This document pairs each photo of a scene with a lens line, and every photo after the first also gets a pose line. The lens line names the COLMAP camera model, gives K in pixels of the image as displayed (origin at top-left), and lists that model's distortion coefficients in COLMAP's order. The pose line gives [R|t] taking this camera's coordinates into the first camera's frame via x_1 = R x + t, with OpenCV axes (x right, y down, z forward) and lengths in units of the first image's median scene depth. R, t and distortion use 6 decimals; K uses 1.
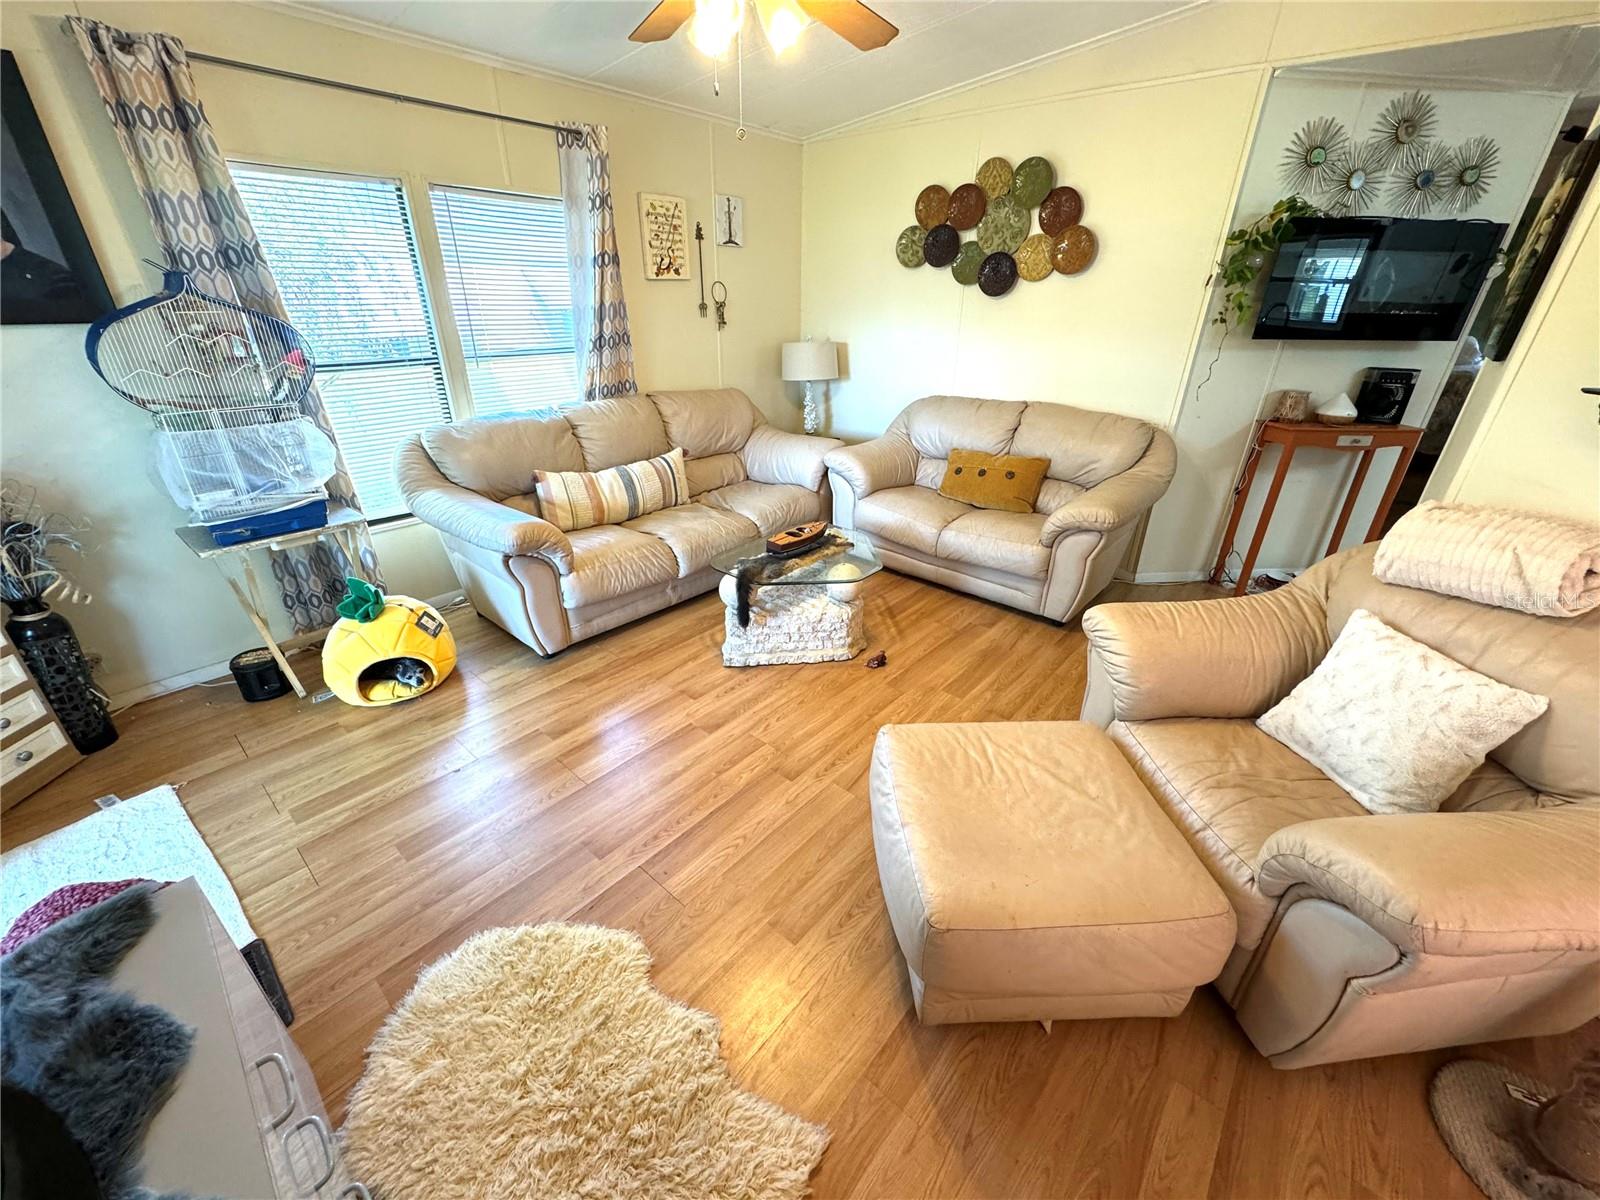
lens RADIAL K [[635.1, 0, 800.0], [0, 635.1, 600.0], [0, 0, 1]] dist [-0.000550, 0.000295]
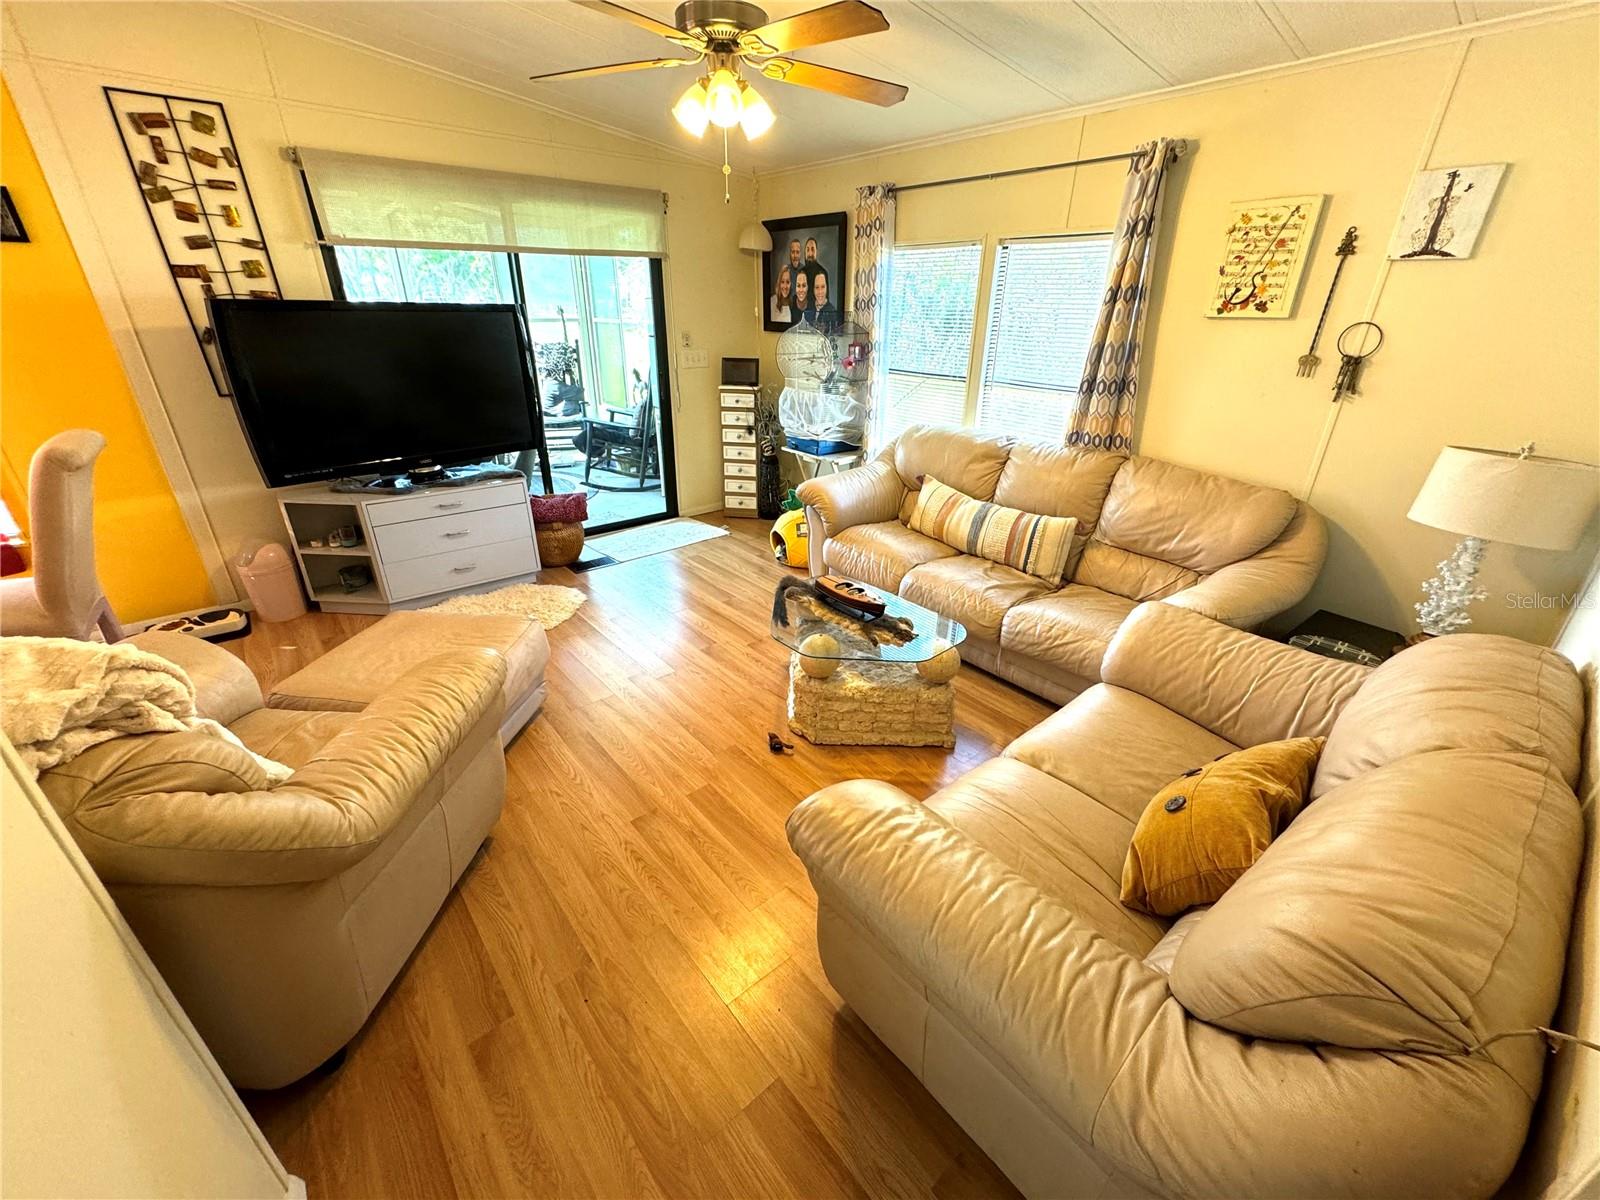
lens RADIAL K [[640.0, 0, 800.0], [0, 640.0, 600.0], [0, 0, 1]] dist [-0.000652, 0.000080]
pose [[-0.149241, 0.400327, -0.904138, 0.660903], [-0.451553, 0.785873, 0.422498, -0.351893], [0.879675, 0.471320, 0.063485, 0.700539]]
